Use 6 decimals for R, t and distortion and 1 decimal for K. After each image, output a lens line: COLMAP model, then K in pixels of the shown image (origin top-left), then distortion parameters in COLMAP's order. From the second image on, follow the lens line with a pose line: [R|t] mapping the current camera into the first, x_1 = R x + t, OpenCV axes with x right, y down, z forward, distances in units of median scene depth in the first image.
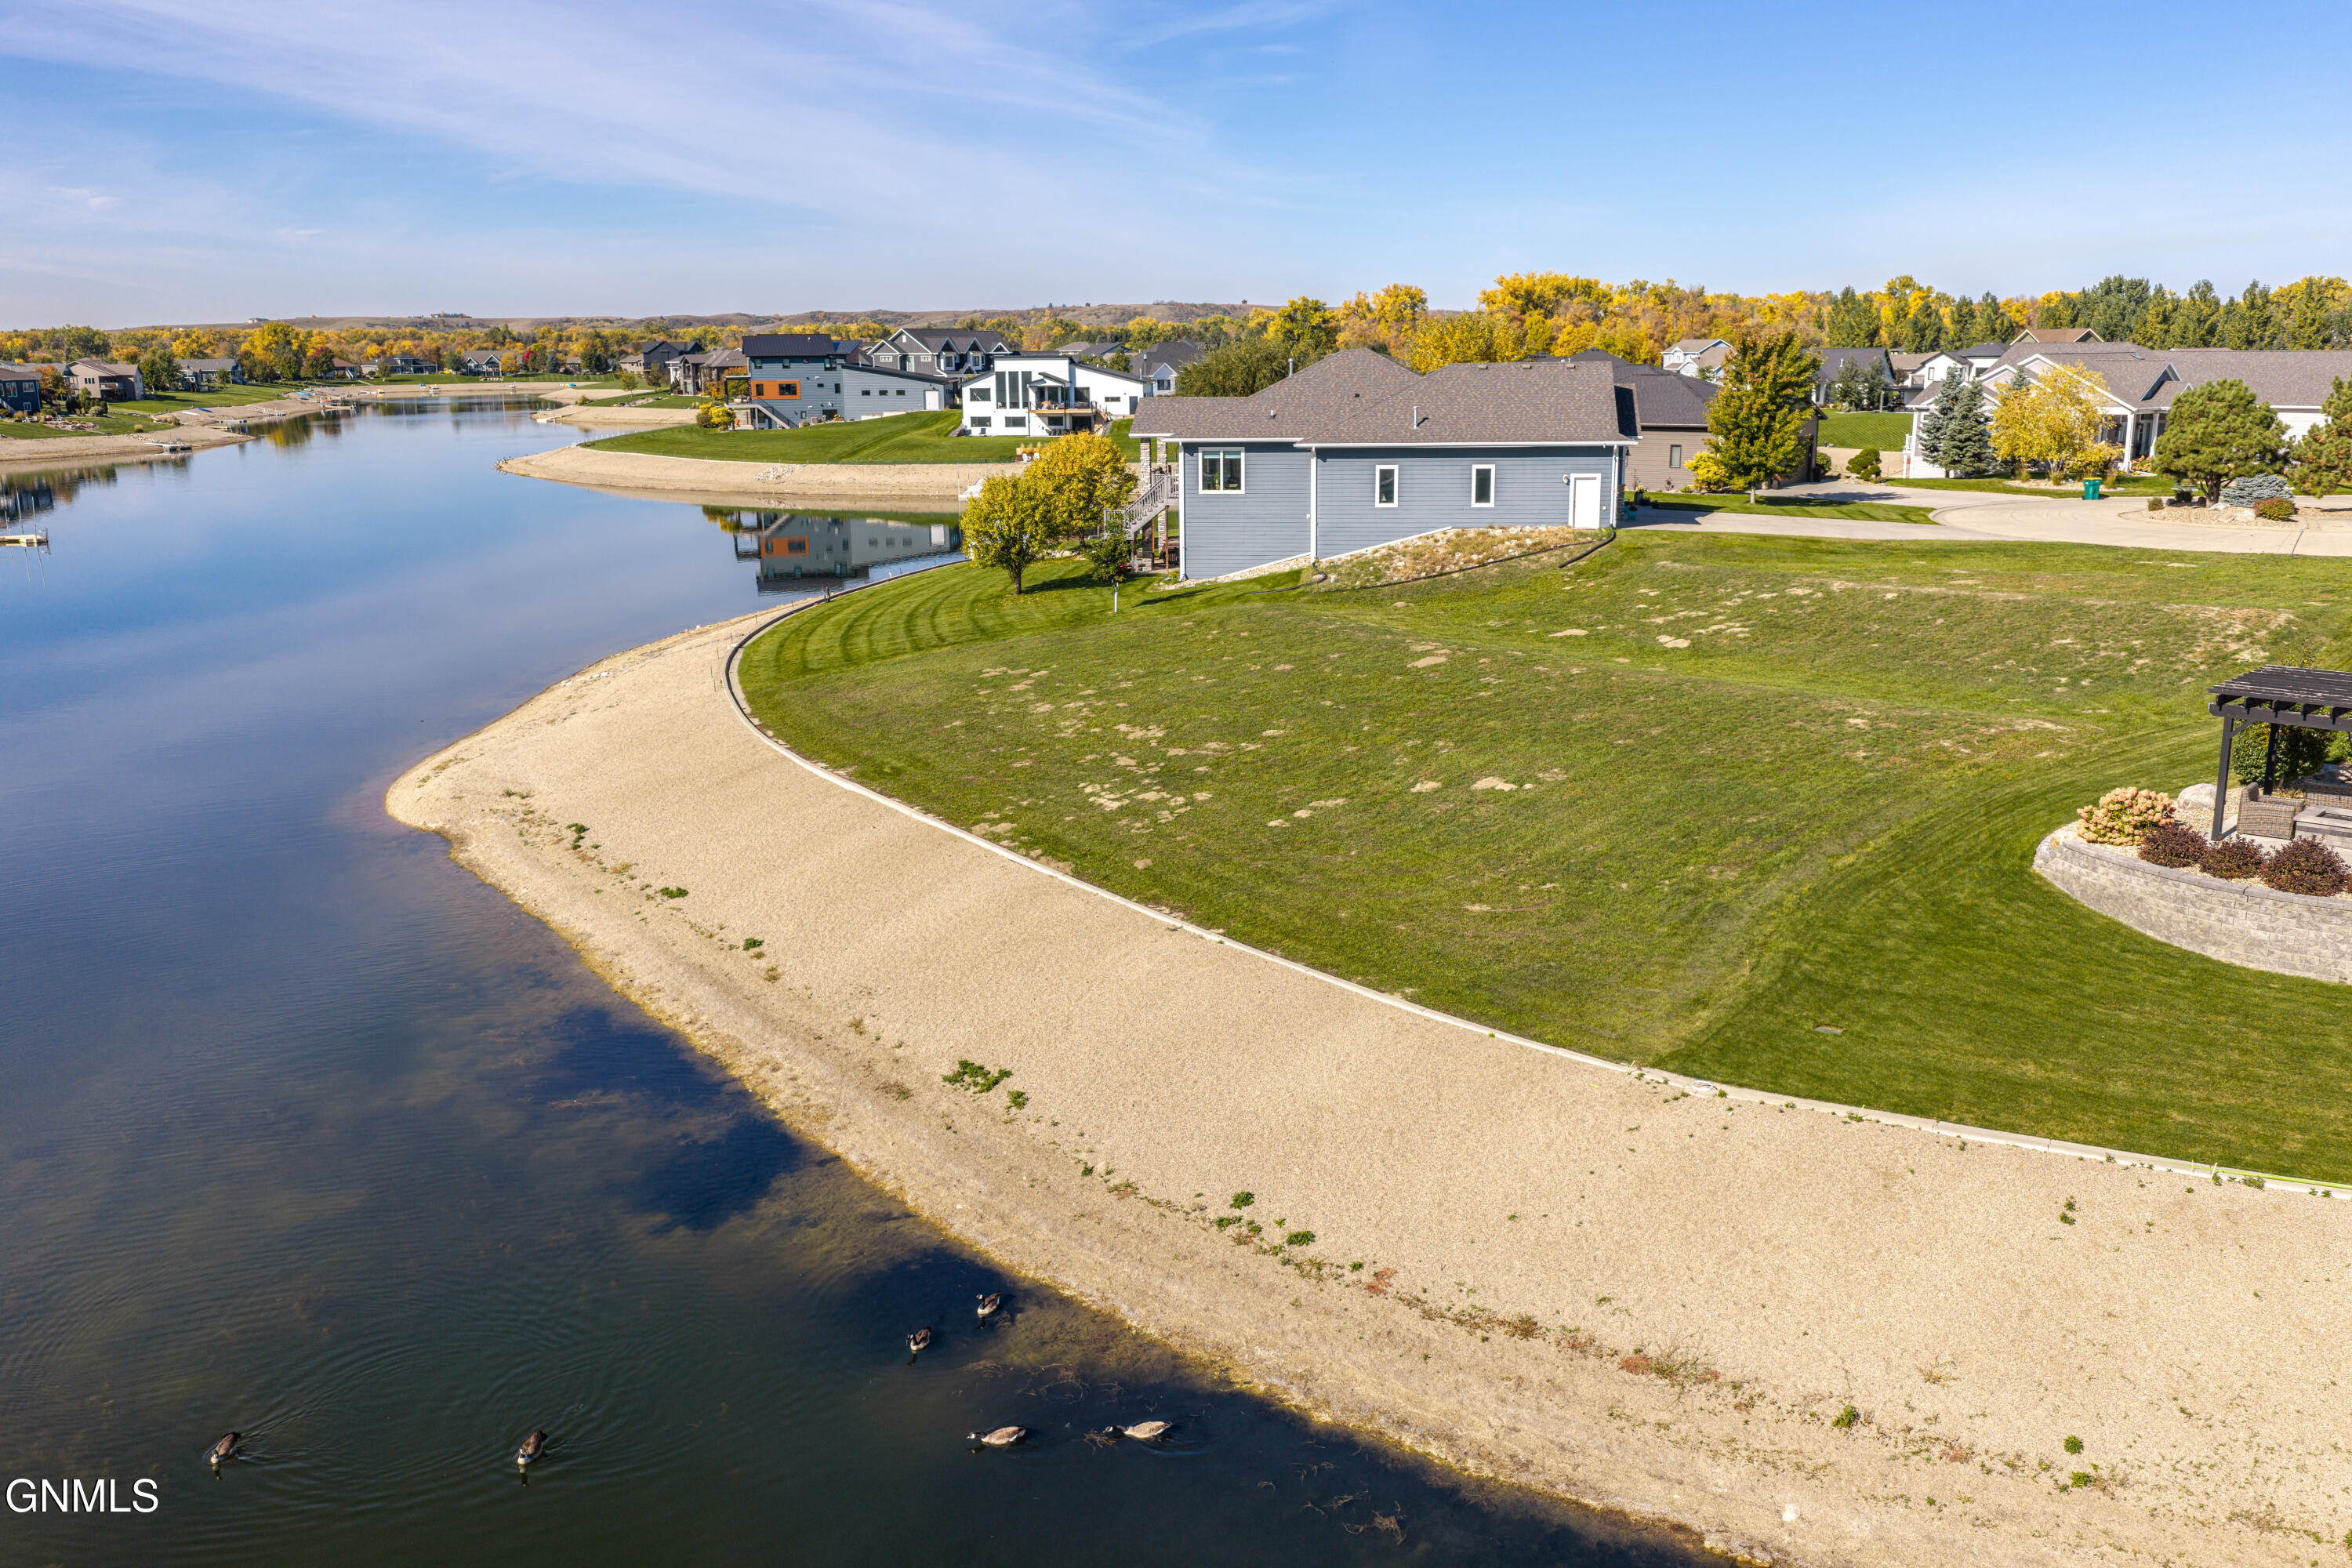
lens RADIAL K [[1928.0, 0, 1176.0], [0, 1928.0, 784.0], [0, 0, 1]] dist [0.010014, 0.000550]
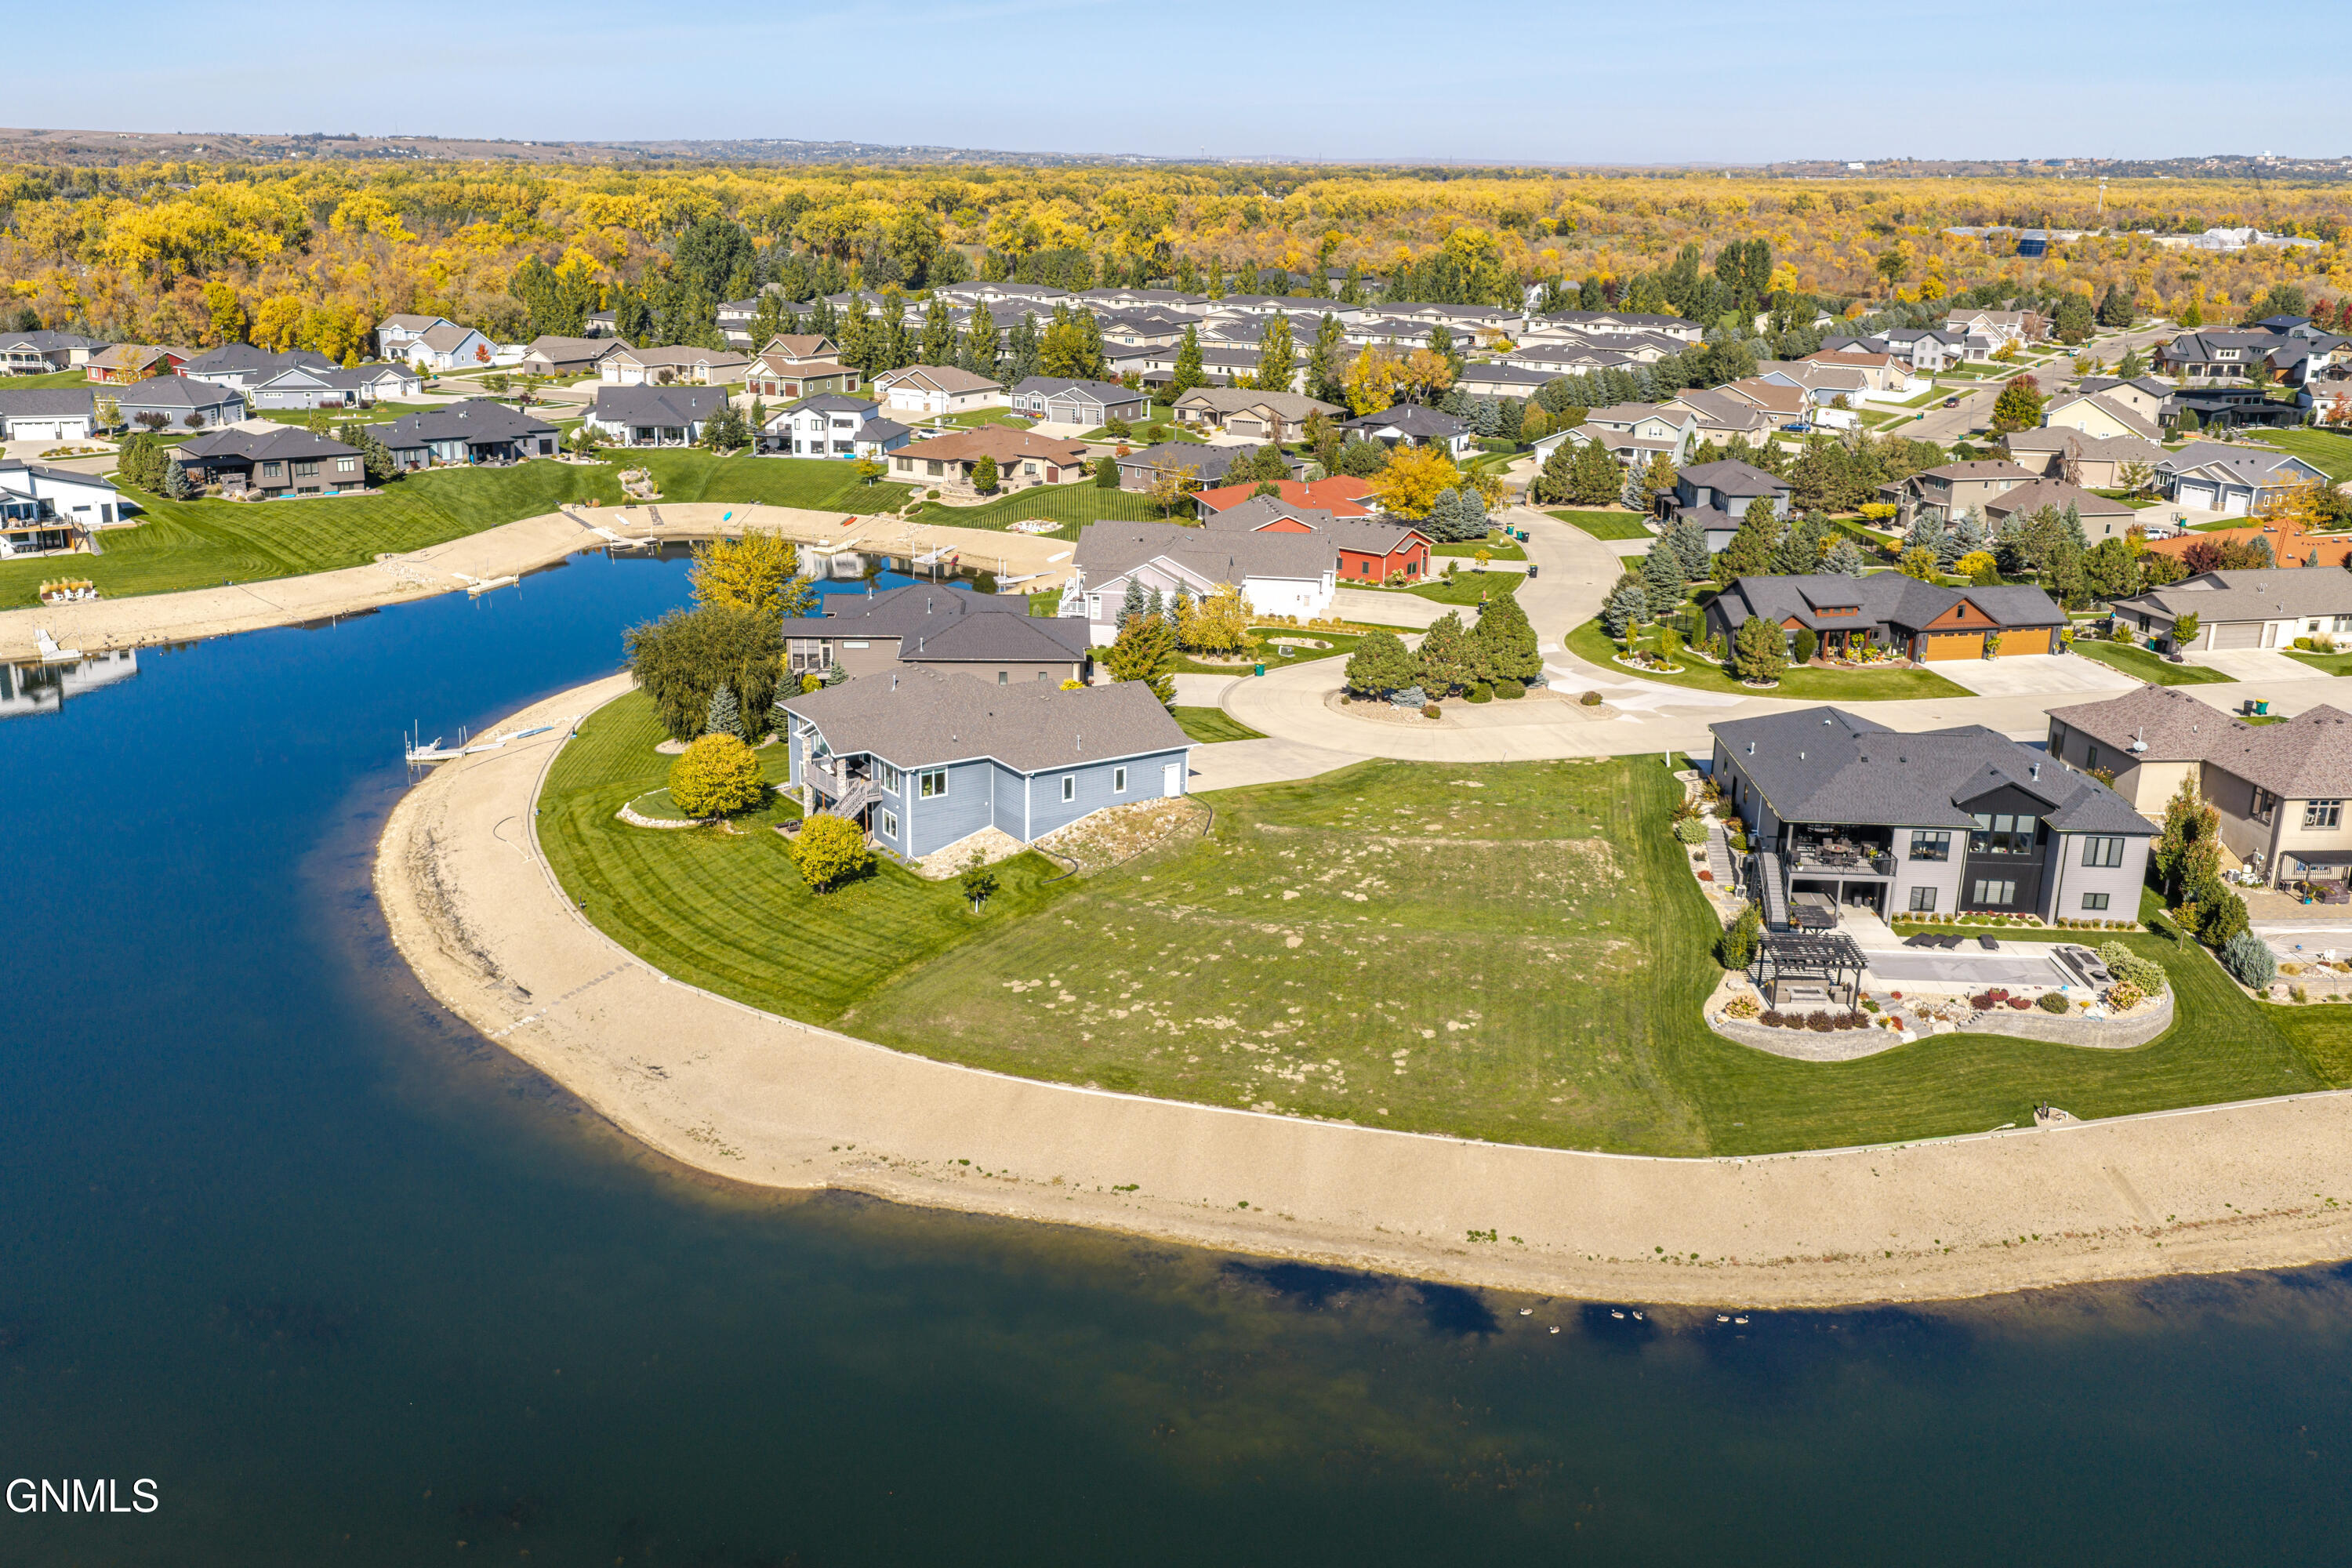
lens RADIAL K [[2083.6, 0, 1067.6], [0, 2083.6, 781.1], [0, 0, 1]] dist [0.029570, -0.074020]
pose [[0.770311, -0.165402, 0.615843, -0.314439], [0.126474, 0.986217, 0.106679, -0.115956], [-0.625000, -0.004288, 0.780613, -0.103602]]
